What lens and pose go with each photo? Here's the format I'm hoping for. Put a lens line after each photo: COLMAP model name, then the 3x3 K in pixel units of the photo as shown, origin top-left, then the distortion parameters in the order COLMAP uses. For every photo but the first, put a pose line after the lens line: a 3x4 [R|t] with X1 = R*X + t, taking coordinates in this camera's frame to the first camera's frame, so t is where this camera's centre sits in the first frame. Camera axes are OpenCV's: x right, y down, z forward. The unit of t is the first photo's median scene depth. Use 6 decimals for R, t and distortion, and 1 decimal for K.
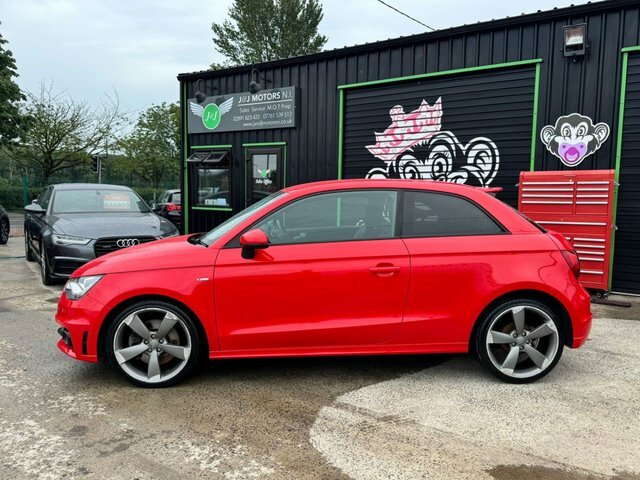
lens RADIAL K [[485.1, 0, 321.5], [0, 485.1, 244.7], [0, 0, 1]] dist [0.054028, -0.072600]
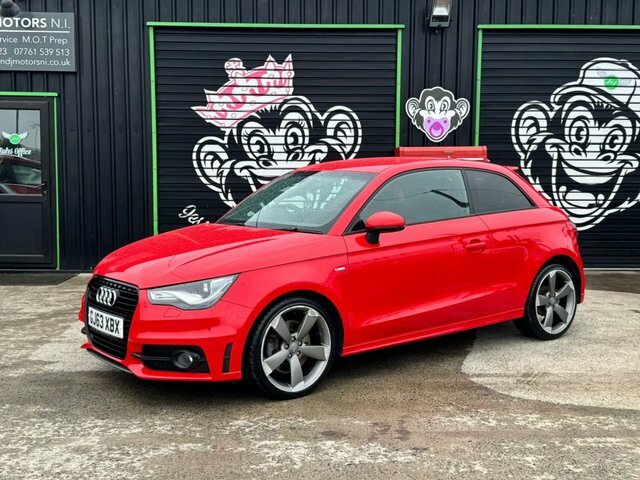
lens RADIAL K [[727.3, 0, 318.1], [0, 727.3, 244.3], [0, 0, 1]] dist [0.078364, 0.000000]
pose [[0.821672, -0.063619, 0.566398, -0.543093], [0.063163, 0.997794, 0.020444, -0.002616], [-0.566449, 0.018977, 0.823878, -0.052379]]
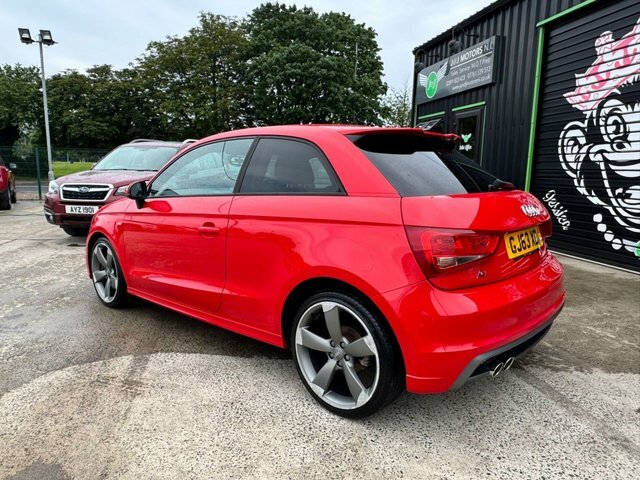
lens RADIAL K [[439.4, 0, 314.8], [0, 439.4, 241.0], [0, 0, 1]] dist [-0.002078, -0.000713]
pose [[0.709598, 0.105058, -0.696730, 0.432635], [-0.065540, 0.994376, 0.083189, -0.004090], [0.701552, -0.013367, 0.712493, 0.297337]]
